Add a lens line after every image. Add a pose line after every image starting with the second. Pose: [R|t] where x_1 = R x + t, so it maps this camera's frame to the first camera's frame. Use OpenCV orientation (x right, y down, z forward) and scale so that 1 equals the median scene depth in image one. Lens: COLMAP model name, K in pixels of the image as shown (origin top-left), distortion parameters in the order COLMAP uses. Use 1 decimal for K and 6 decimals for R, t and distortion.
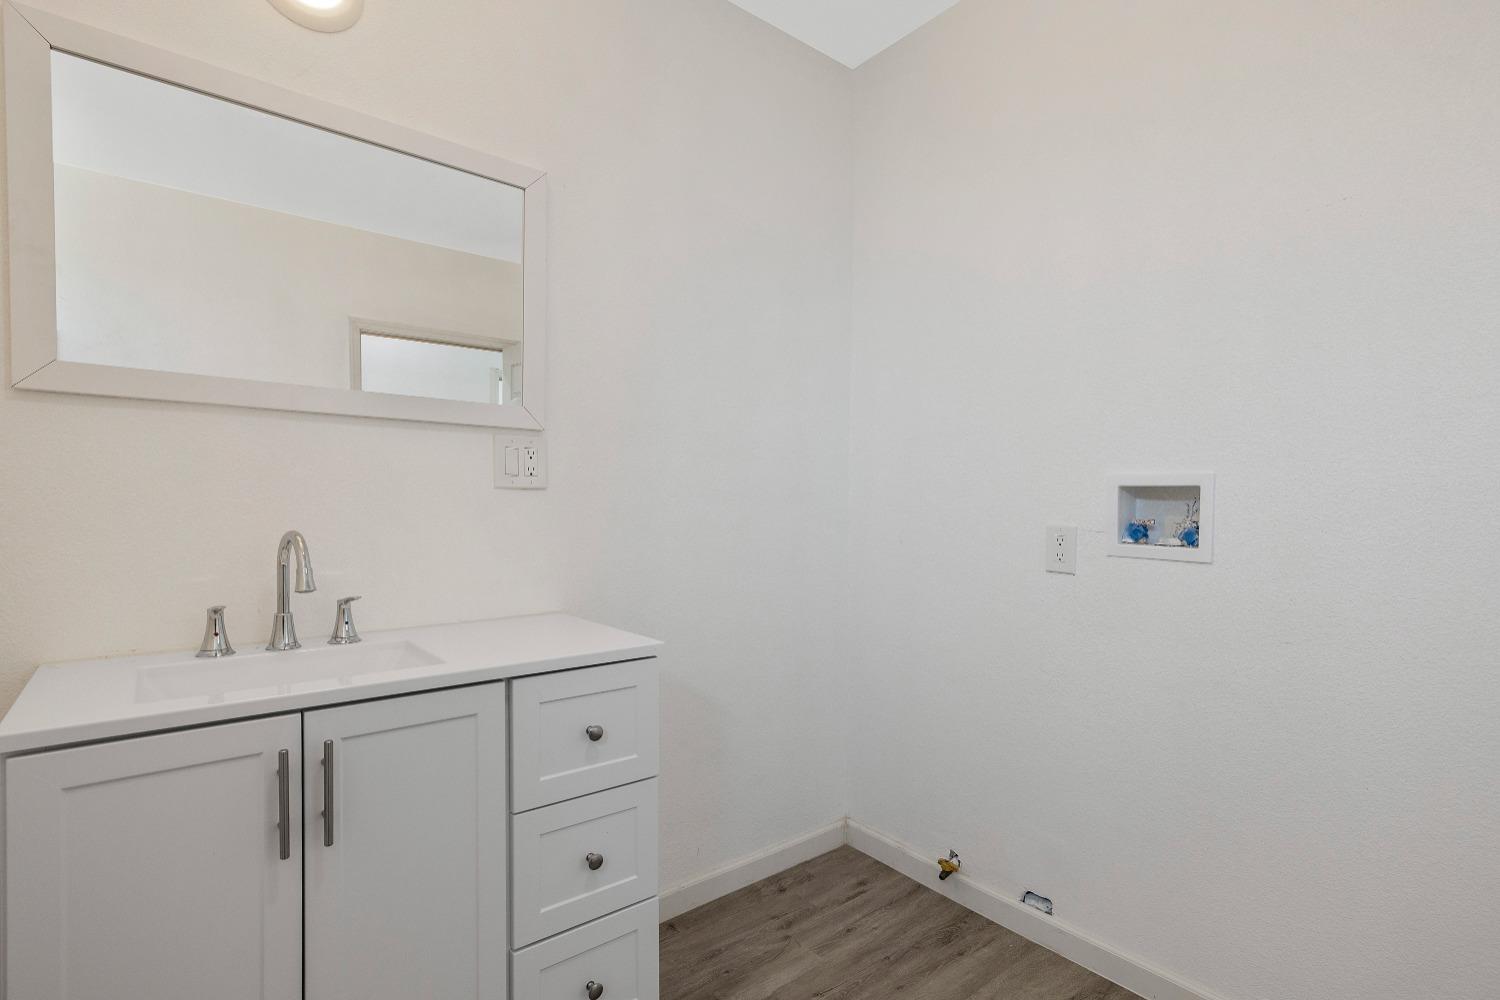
lens RADIAL K [[721.0, 0, 751.9], [0, 721.0, 504.1], [0, 0, 1]] dist [0.012669, 0.000248]
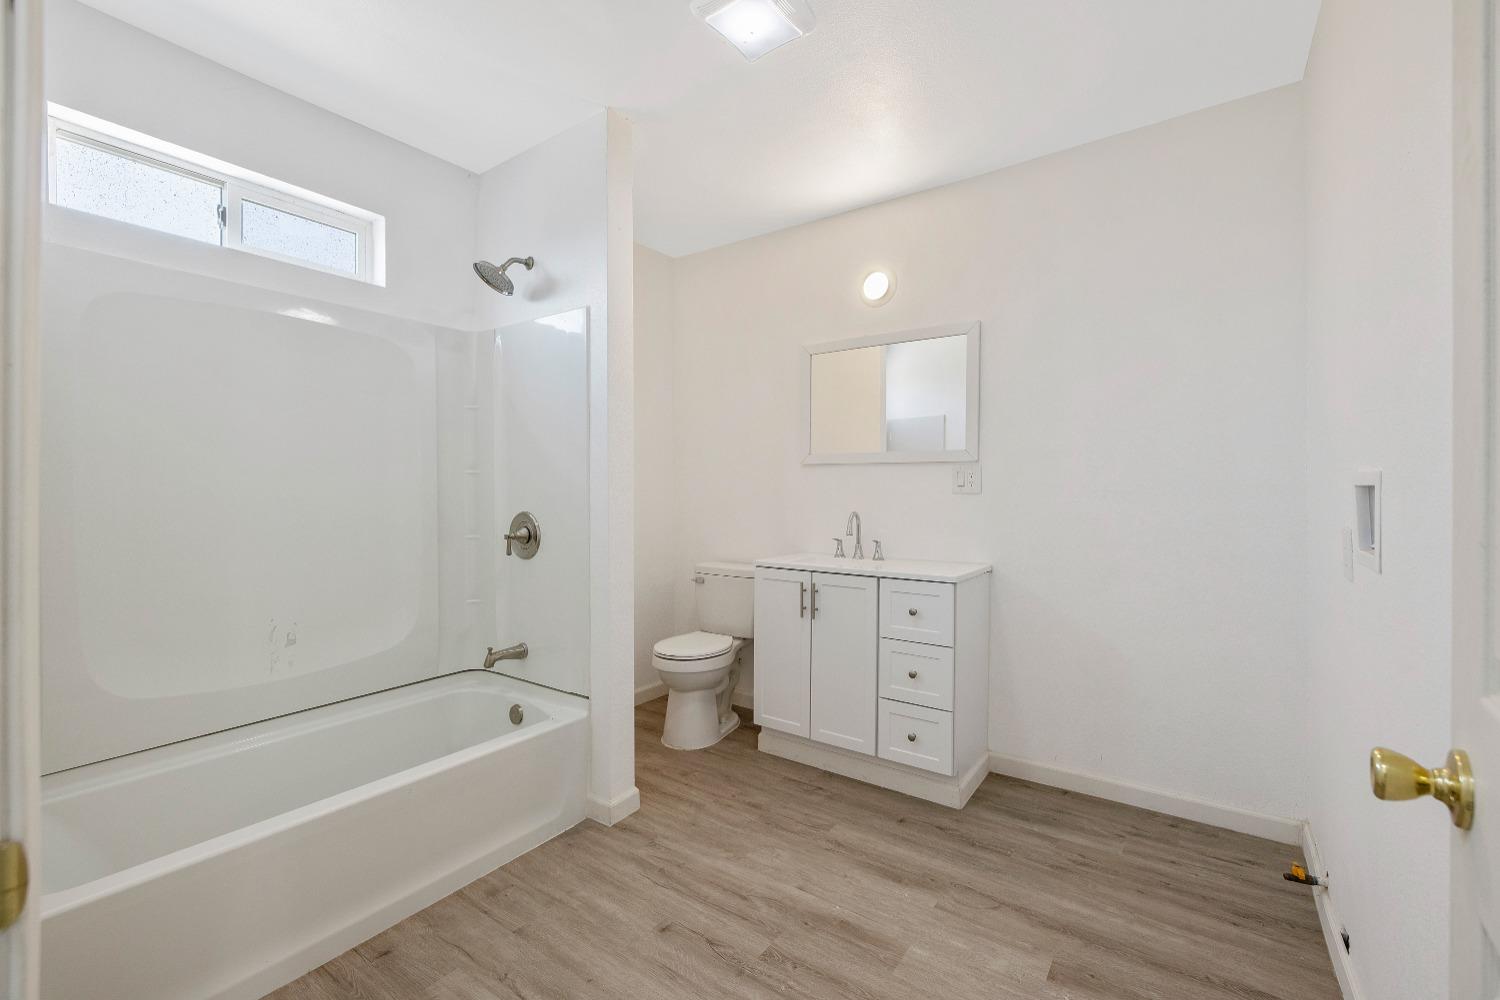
lens RADIAL K [[615.0, 0, 746.6], [0, 615.0, 486.1], [0, 0, 1]] dist [-0.001340, 0.000069]
pose [[0.254323, -0.020937, -0.966893, 0.973154], [-0.000447, 0.999763, -0.021766, -0.000445], [0.967119, 0.005967, 0.254254, 0.075280]]
